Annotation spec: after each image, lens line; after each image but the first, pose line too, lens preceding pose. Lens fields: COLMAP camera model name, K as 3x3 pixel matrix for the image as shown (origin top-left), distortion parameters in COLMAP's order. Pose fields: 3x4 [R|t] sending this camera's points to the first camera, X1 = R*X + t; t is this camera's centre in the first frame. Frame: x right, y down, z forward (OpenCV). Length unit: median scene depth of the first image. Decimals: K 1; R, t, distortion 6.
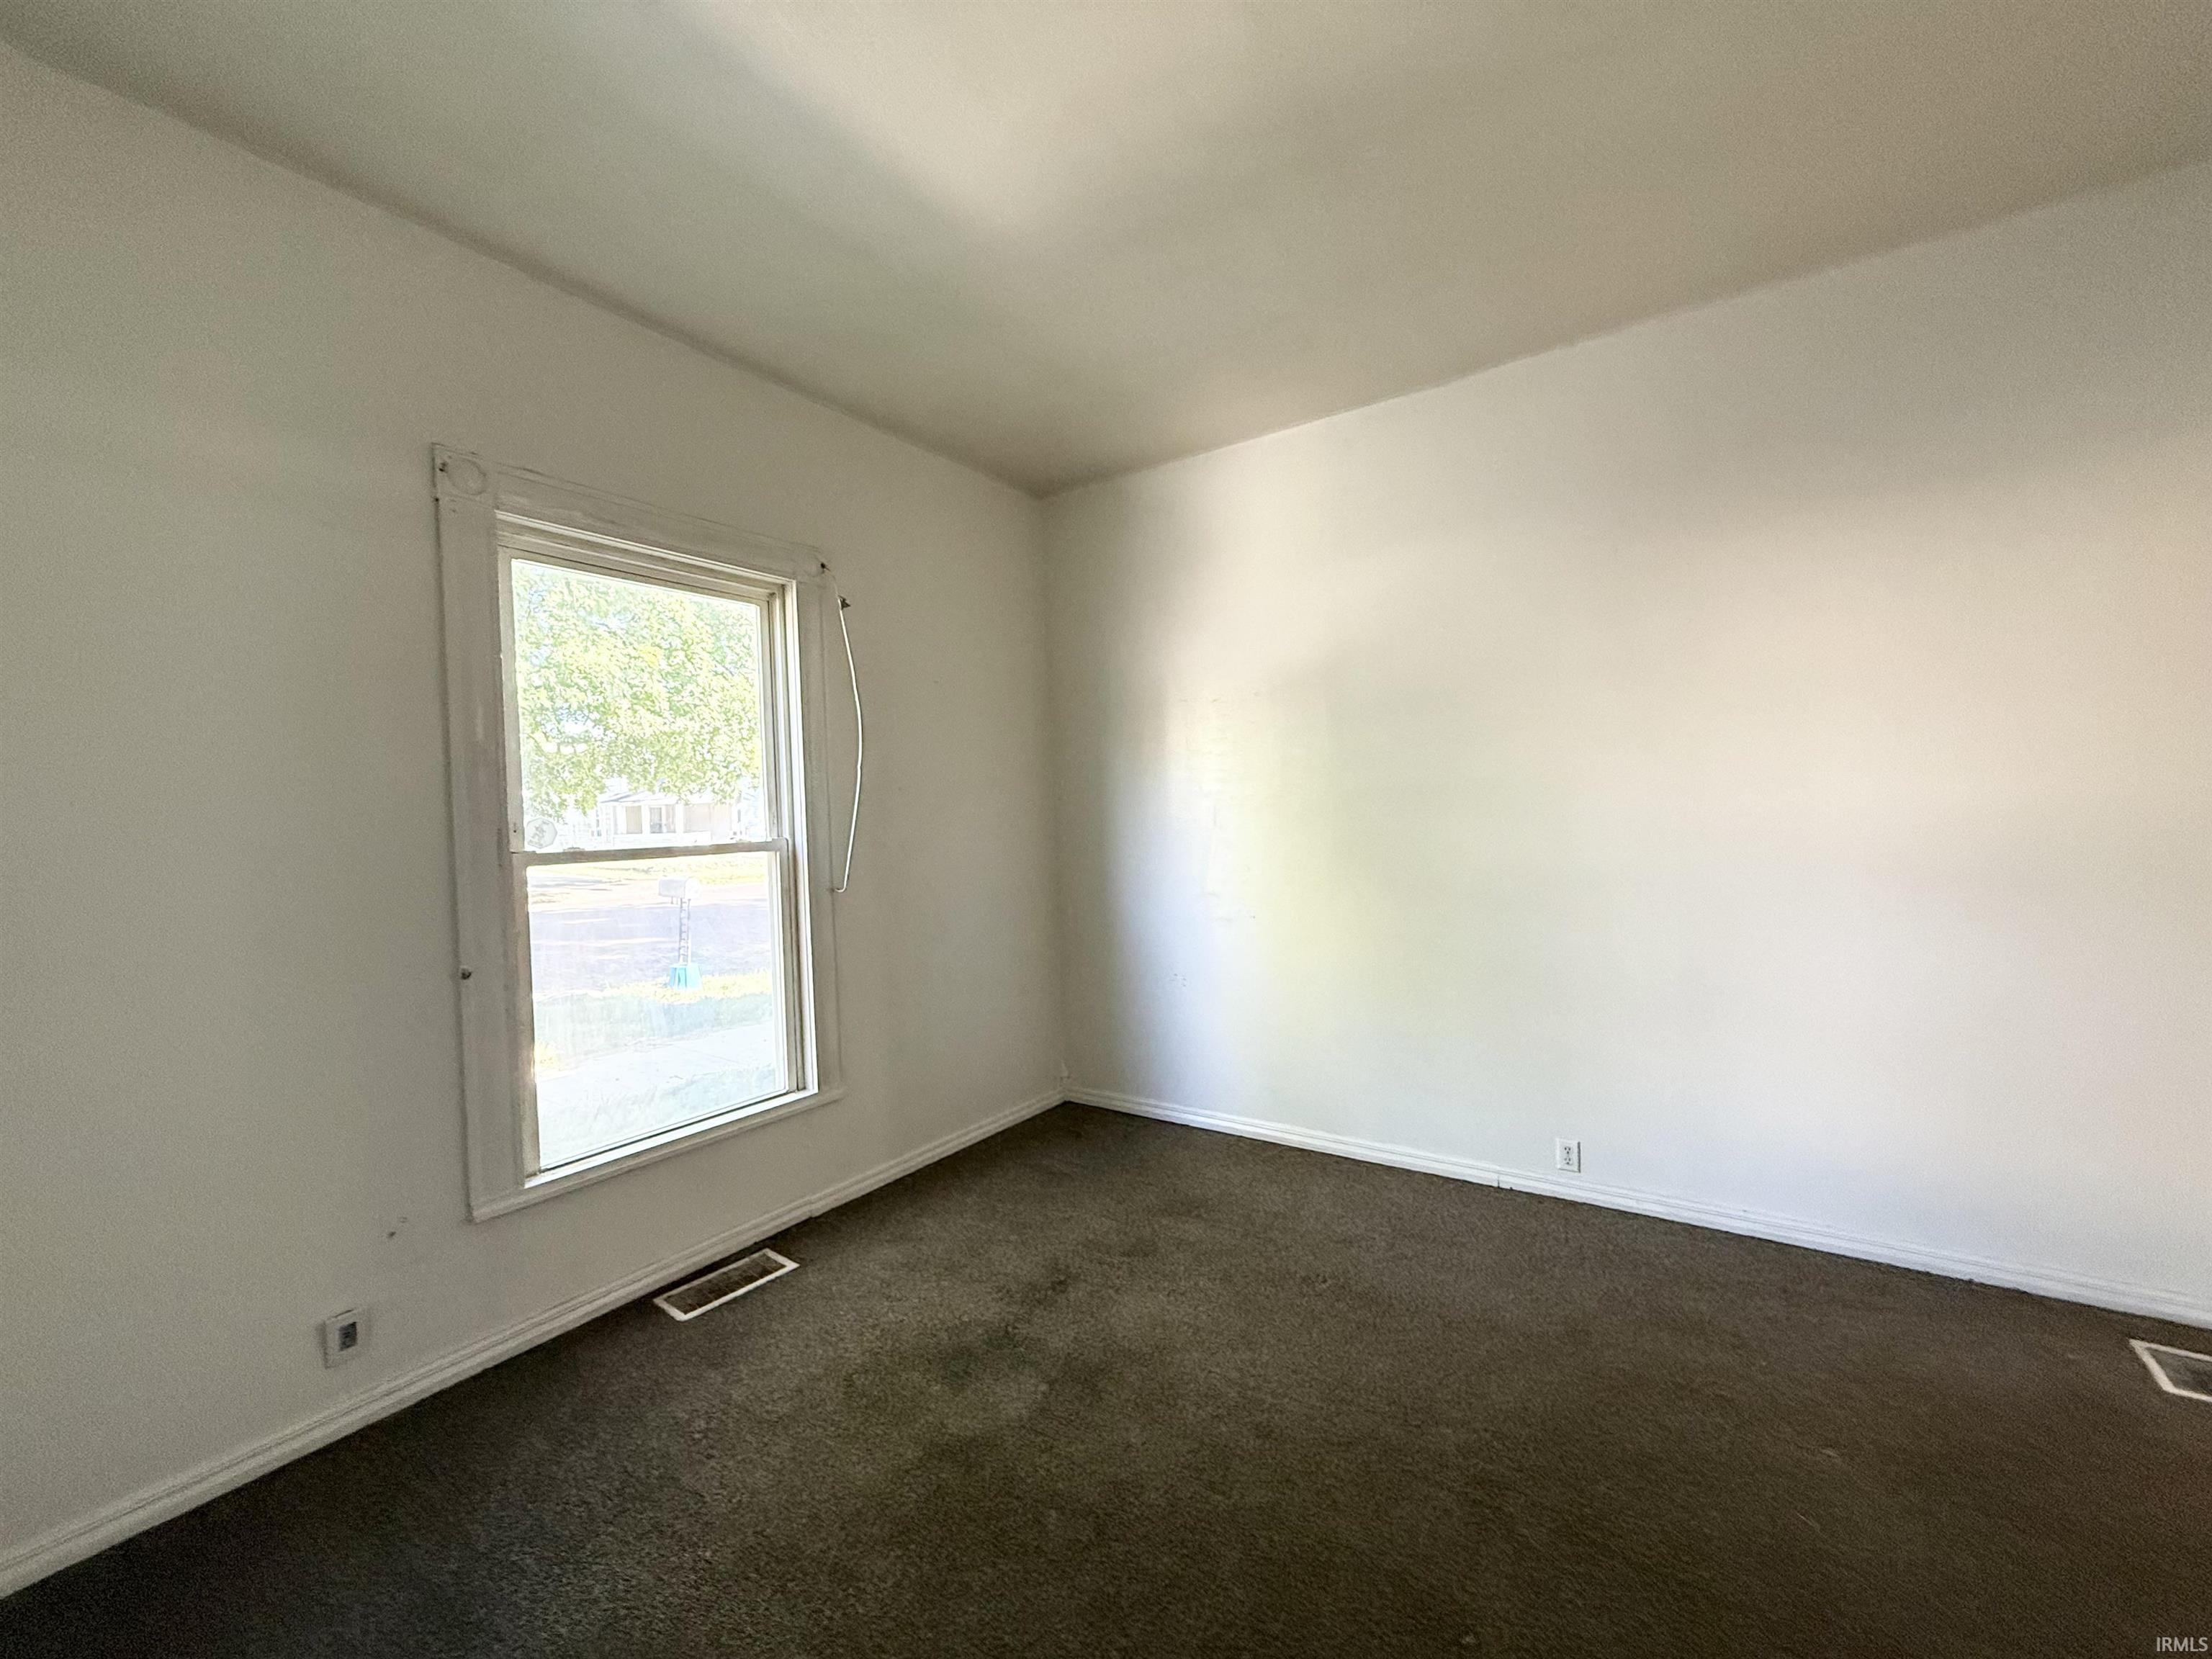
lens RADIAL K [[884.5, 0, 1099.9], [0, 884.5, 827.0], [0, 0, 1]] dist [-0.000517, 0.000130]
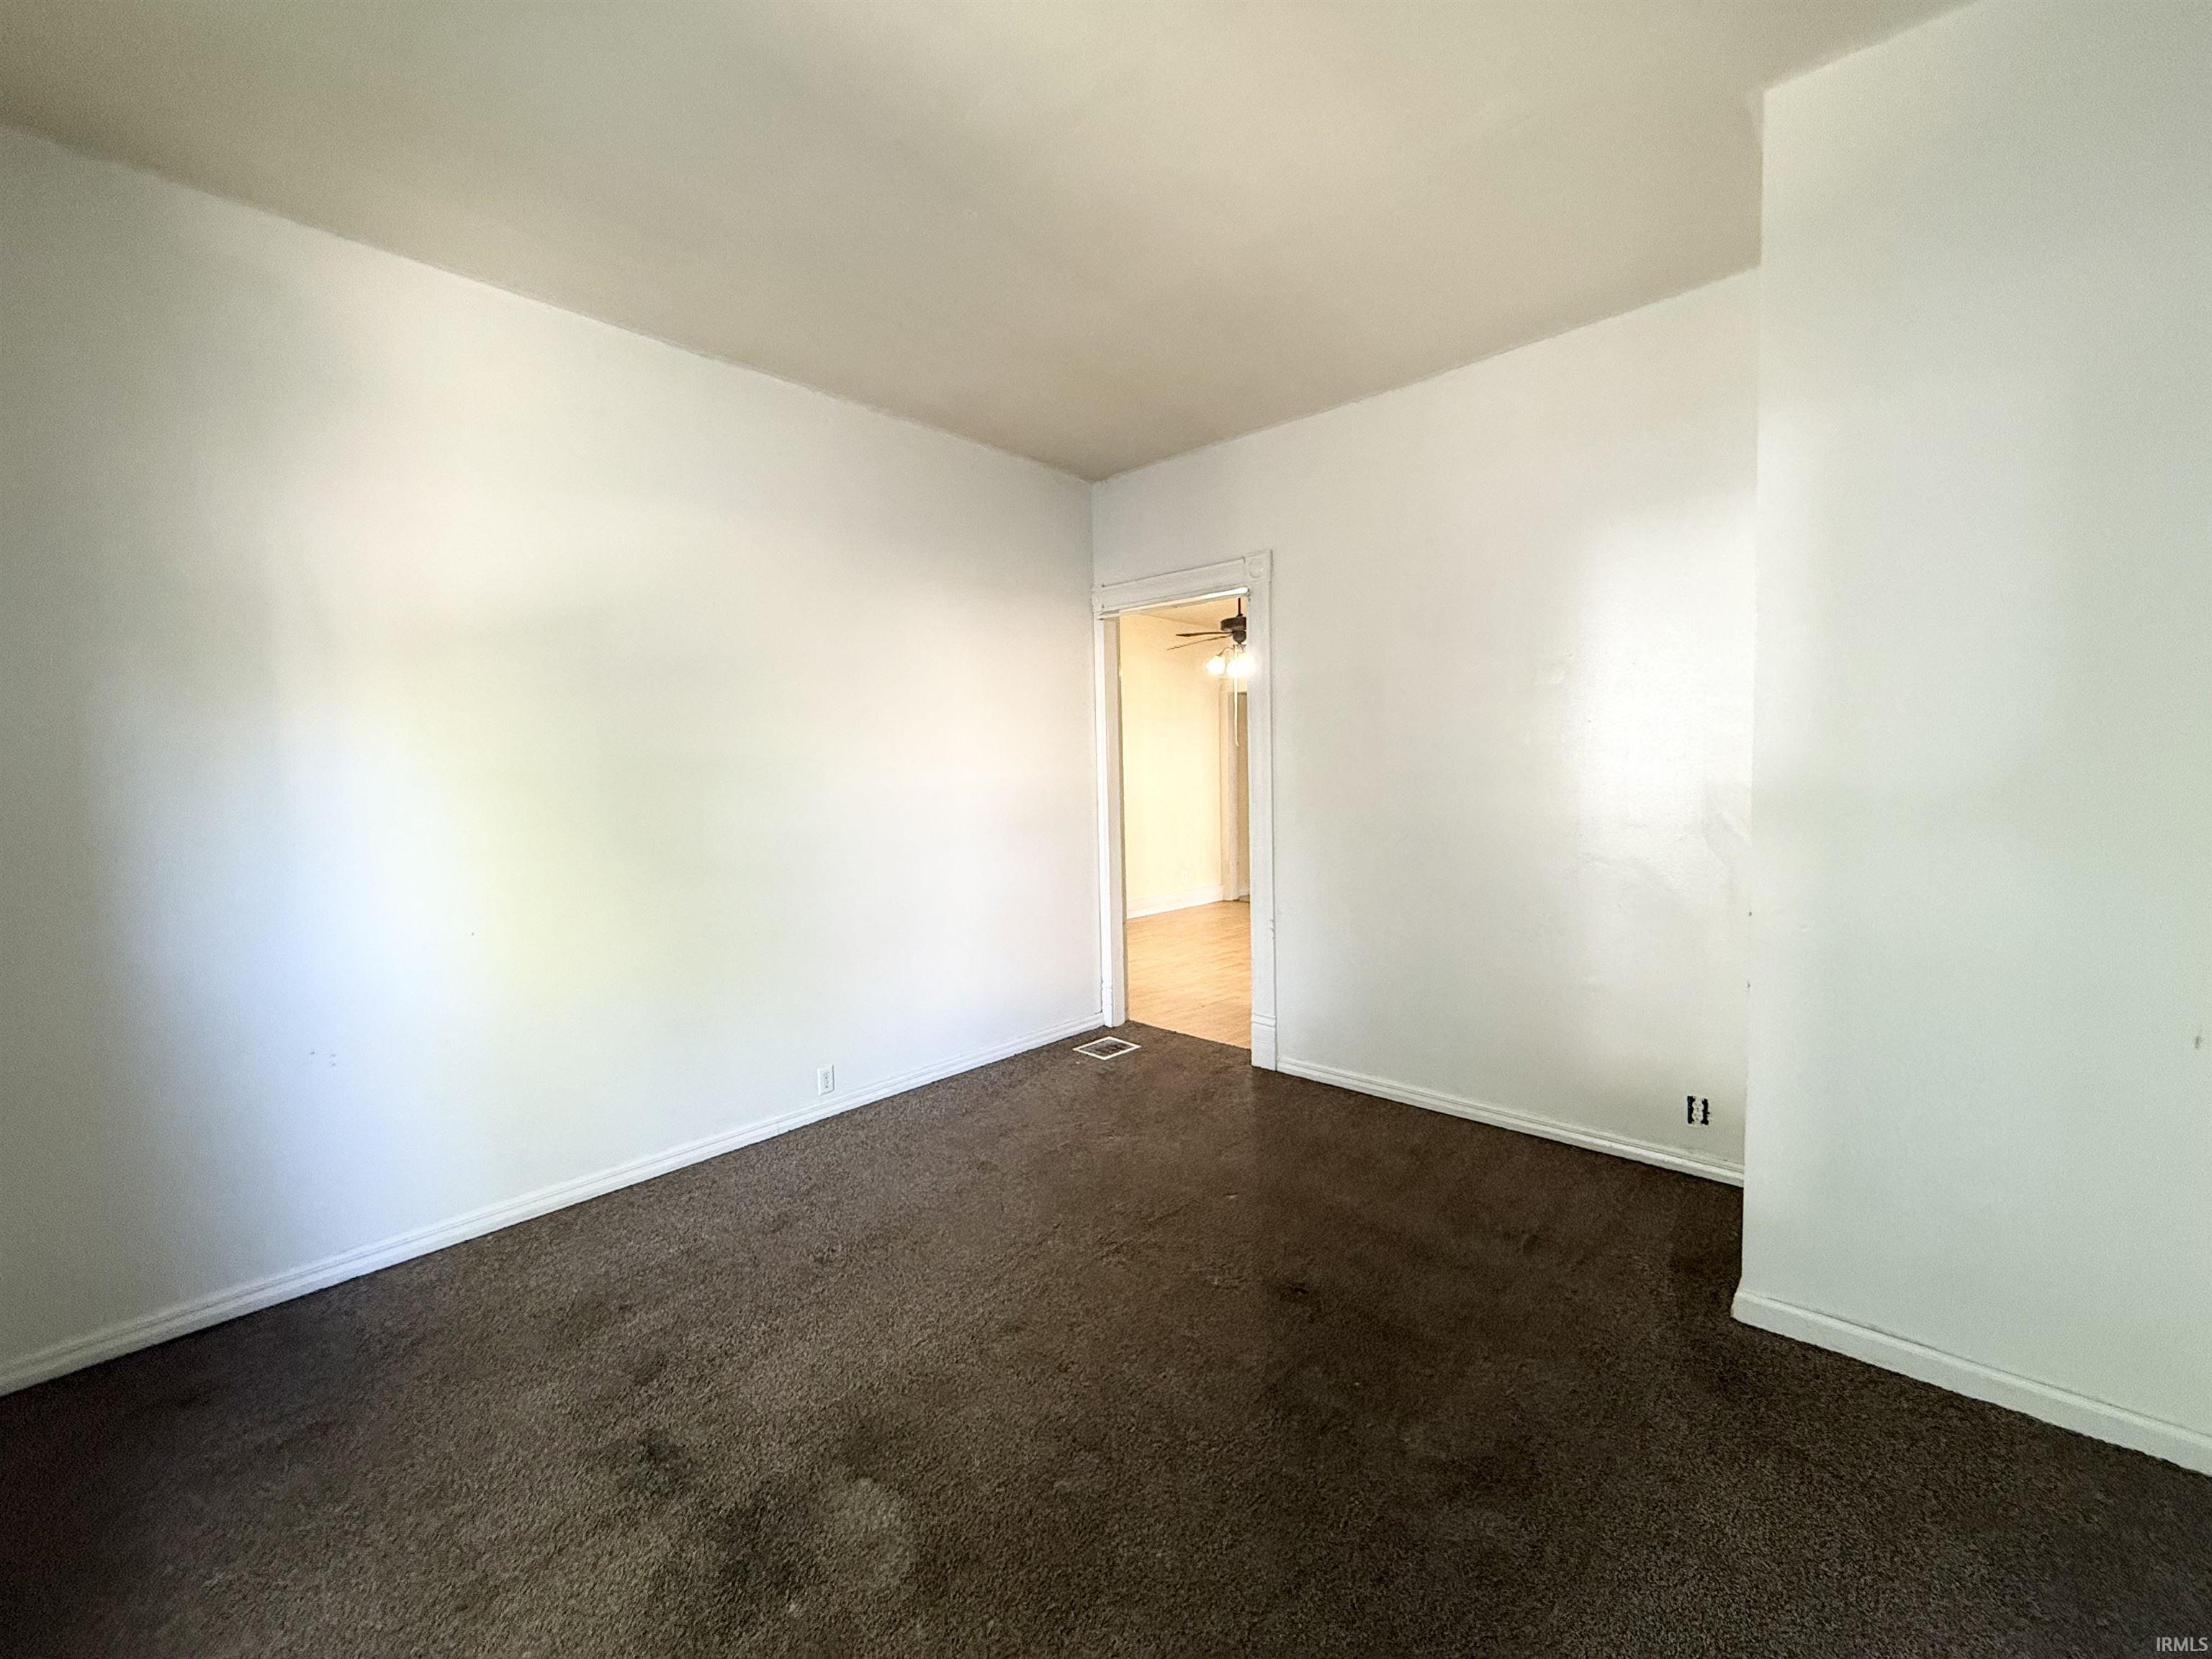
lens RADIAL K [[882.9, 0, 1106.0], [0, 882.9, 829.5], [0, 0, 1]] dist [-0.001978, -0.000367]
pose [[0.130881, -0.037515, 0.990688, -0.644150], [0.033860, 0.998870, 0.033351, 0.011380], [-0.990820, 0.029179, 0.132003, 0.517326]]
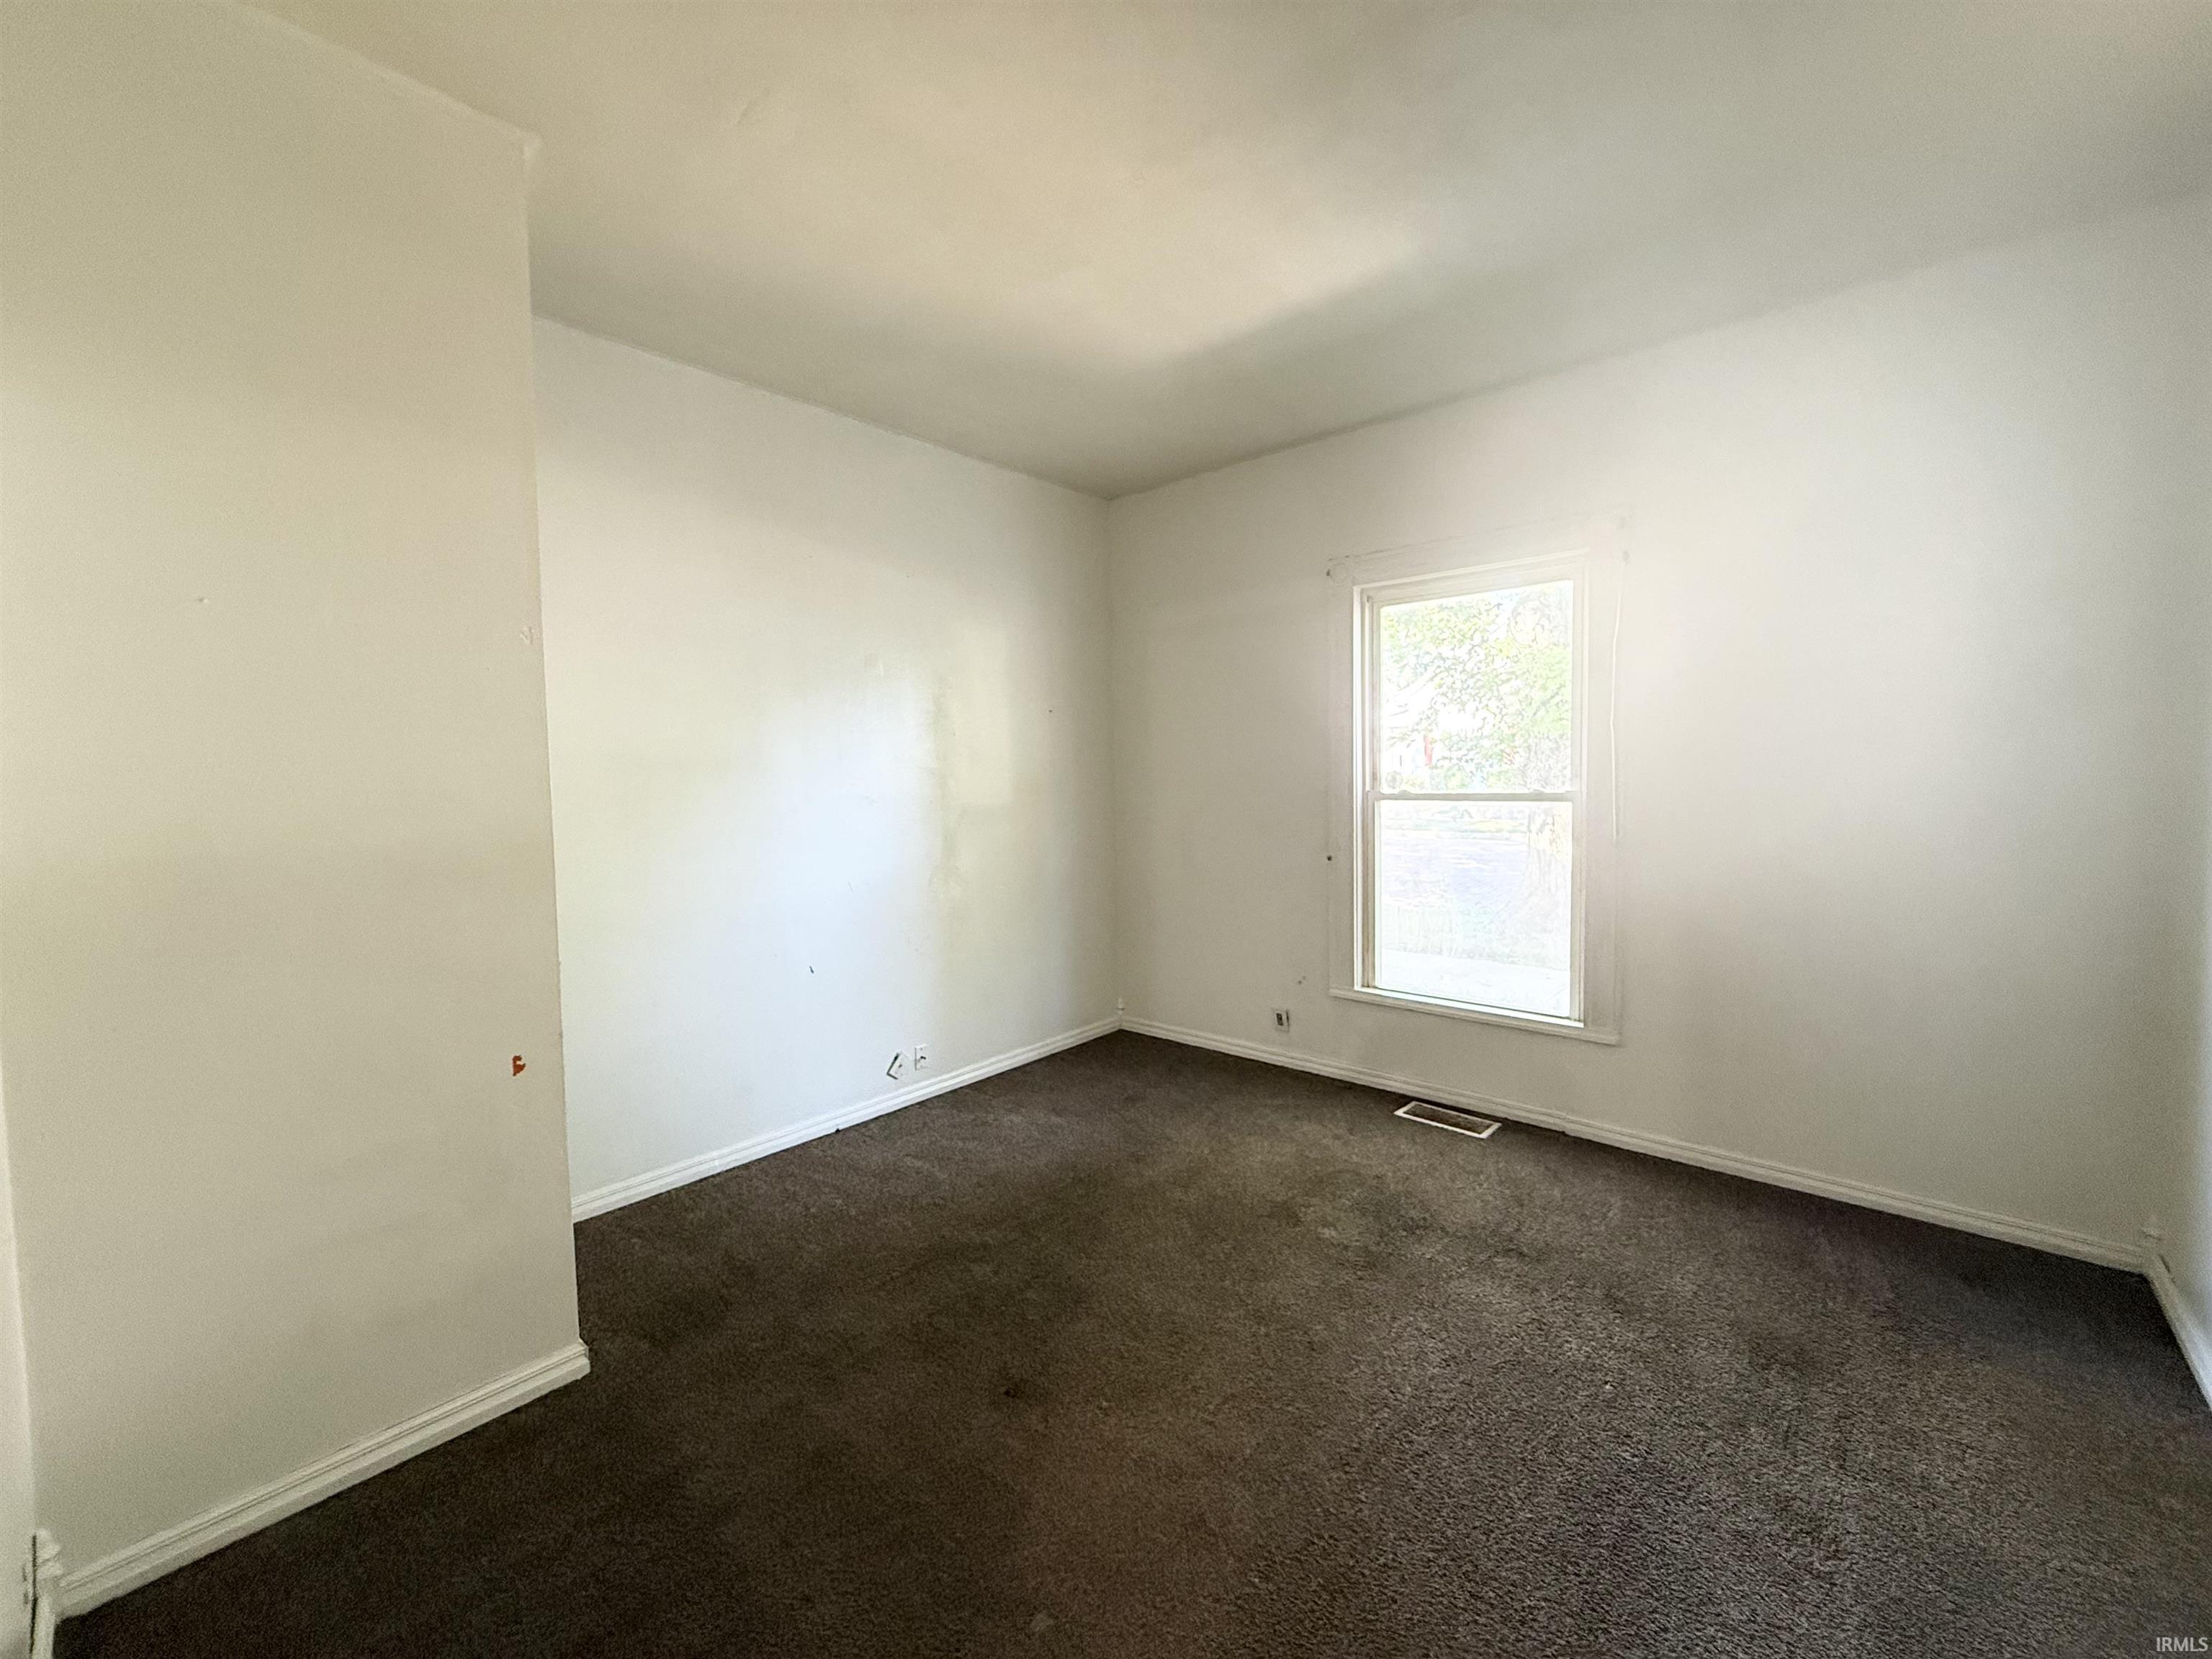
lens RADIAL K [[884.5, 0, 1099.9], [0, 884.5, 827.0], [0, 0, 1]] dist [-0.000517, 0.000130]
pose [[-0.124411, 0.093654, -0.987801, 0.914791], [0.006588, 0.995592, 0.093563, -0.056803], [0.992209, 0.005133, -0.124480, 0.625366]]
